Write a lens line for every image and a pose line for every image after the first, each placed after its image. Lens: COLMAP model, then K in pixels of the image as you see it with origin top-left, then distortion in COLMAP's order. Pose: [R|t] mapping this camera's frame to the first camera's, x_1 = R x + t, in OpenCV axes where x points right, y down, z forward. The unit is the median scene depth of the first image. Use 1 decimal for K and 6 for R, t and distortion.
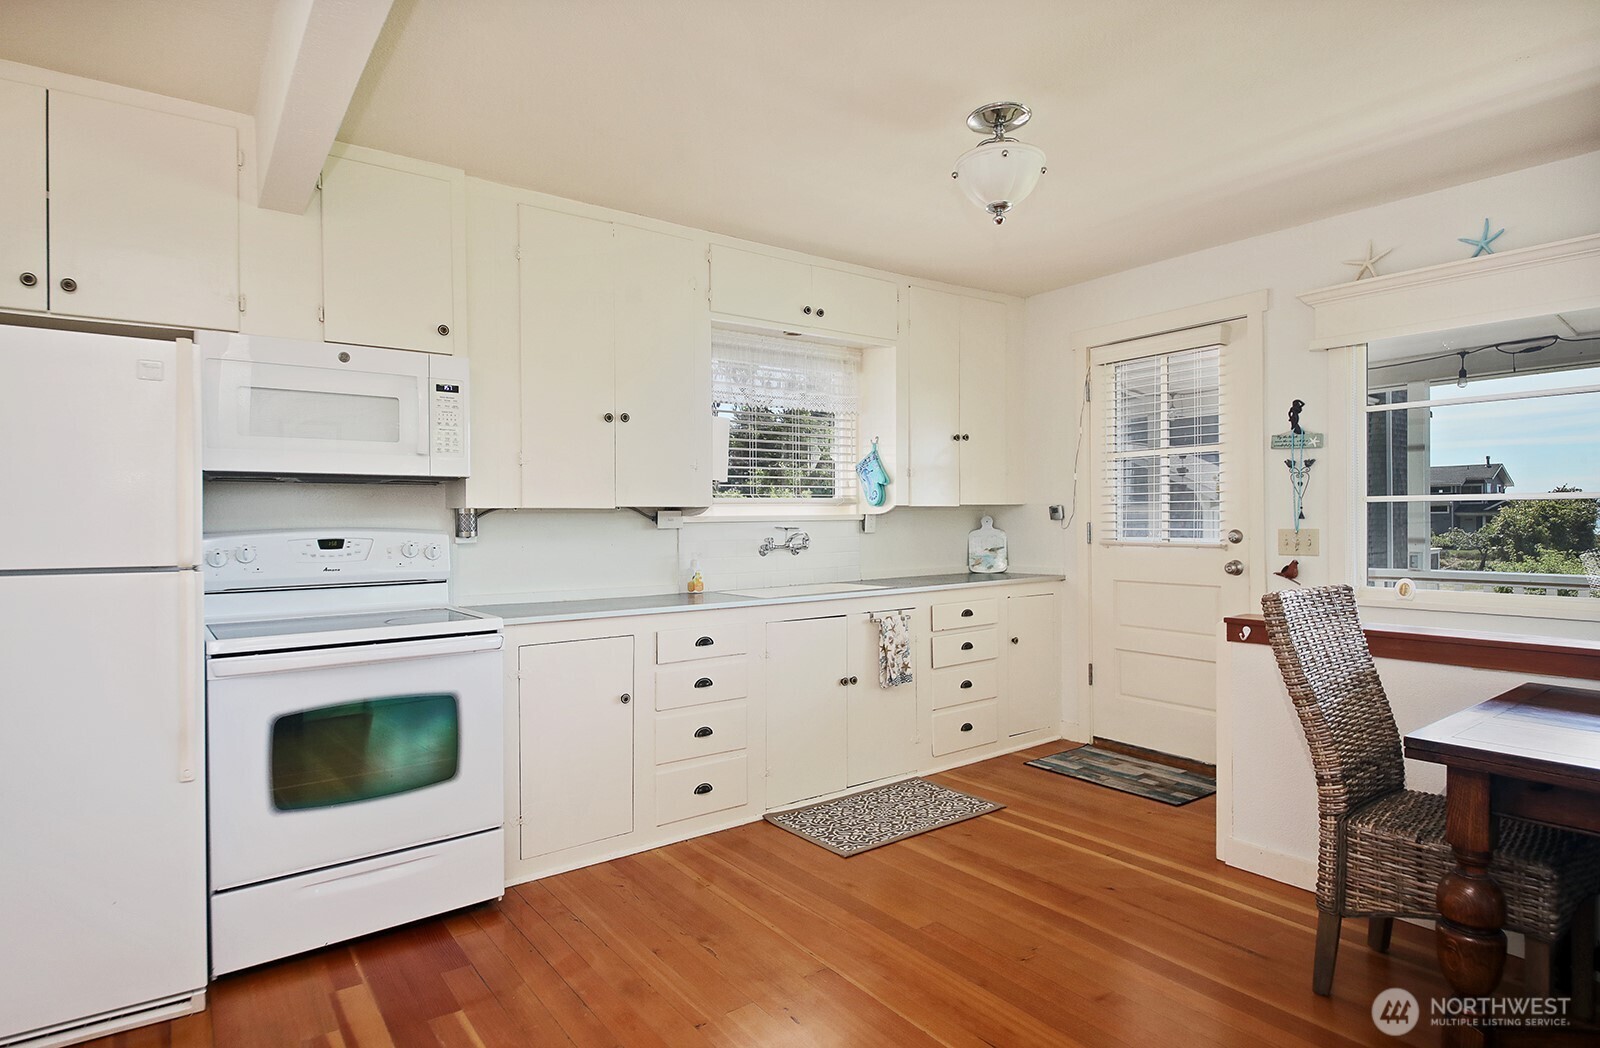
lens RADIAL K [[867.0, 0, 800.0], [0, 867.0, 524.0], [0, 0, 1]] dist [0.077141, -0.066675]
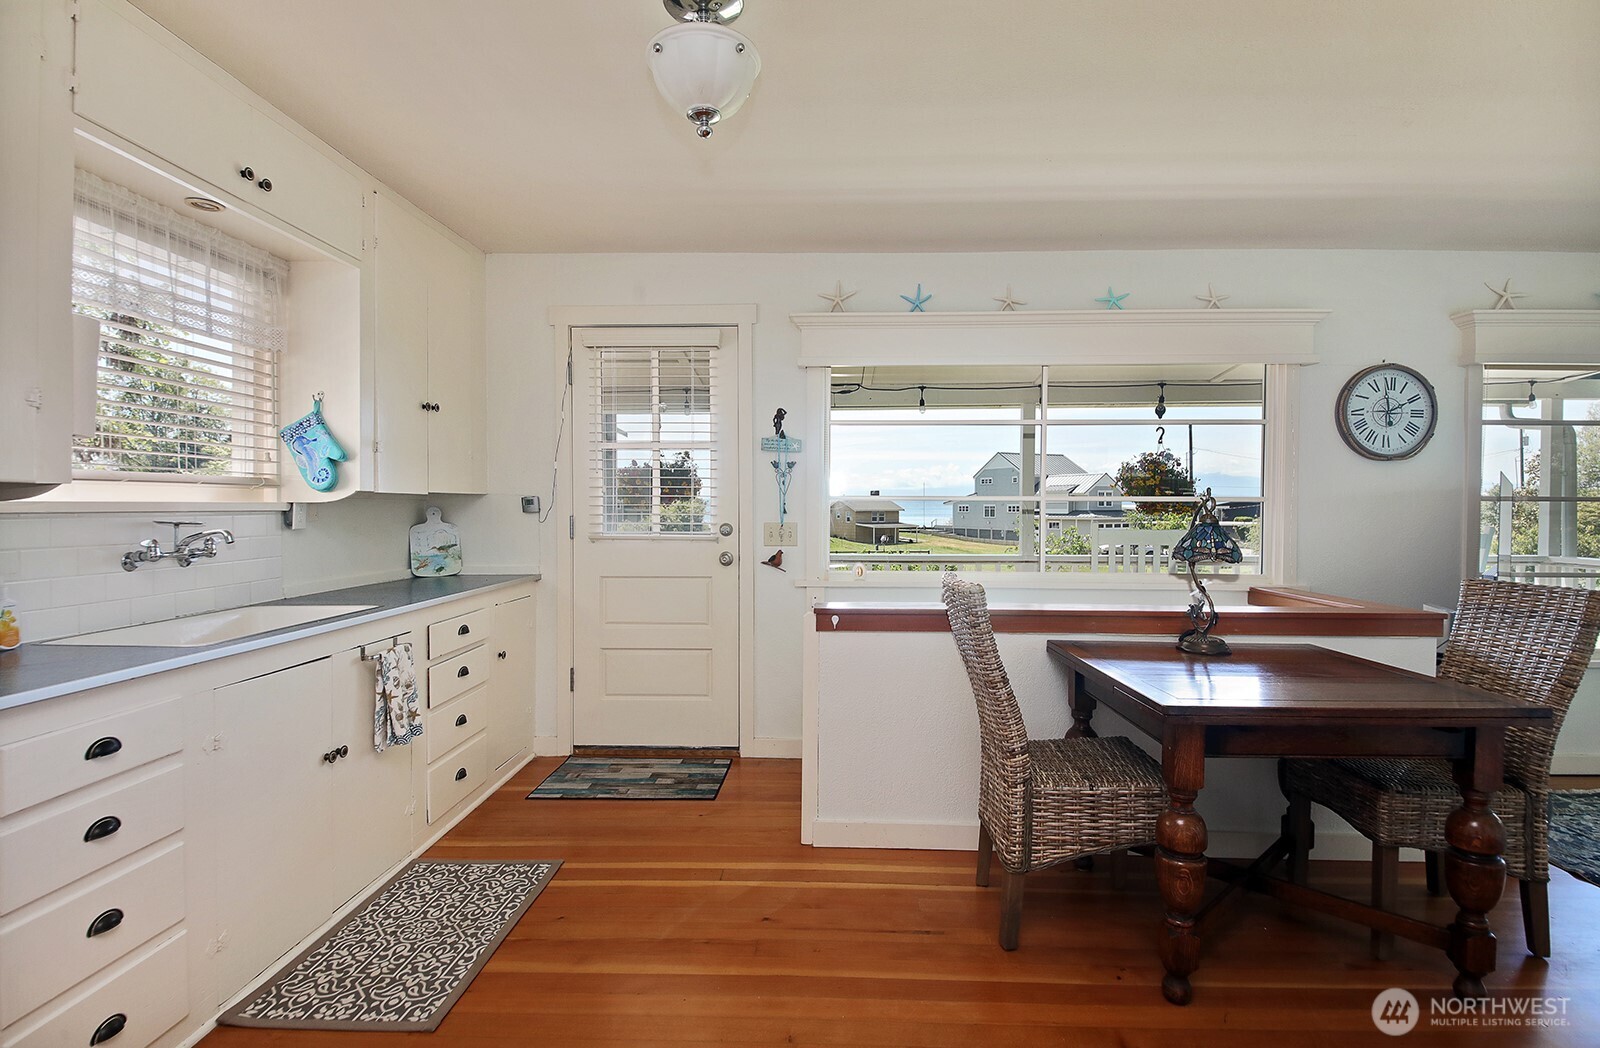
lens RADIAL K [[772.8, 0, 800.0], [0, 772.8, 524.0], [0, 0, 1]] dist [0.028596, -0.027445]
pose [[0.619192, -0.004554, 0.785226, -0.187519], [-0.003839, 0.999954, 0.008826, -0.001557], [-0.785230, -0.008480, 0.619146, 0.351033]]
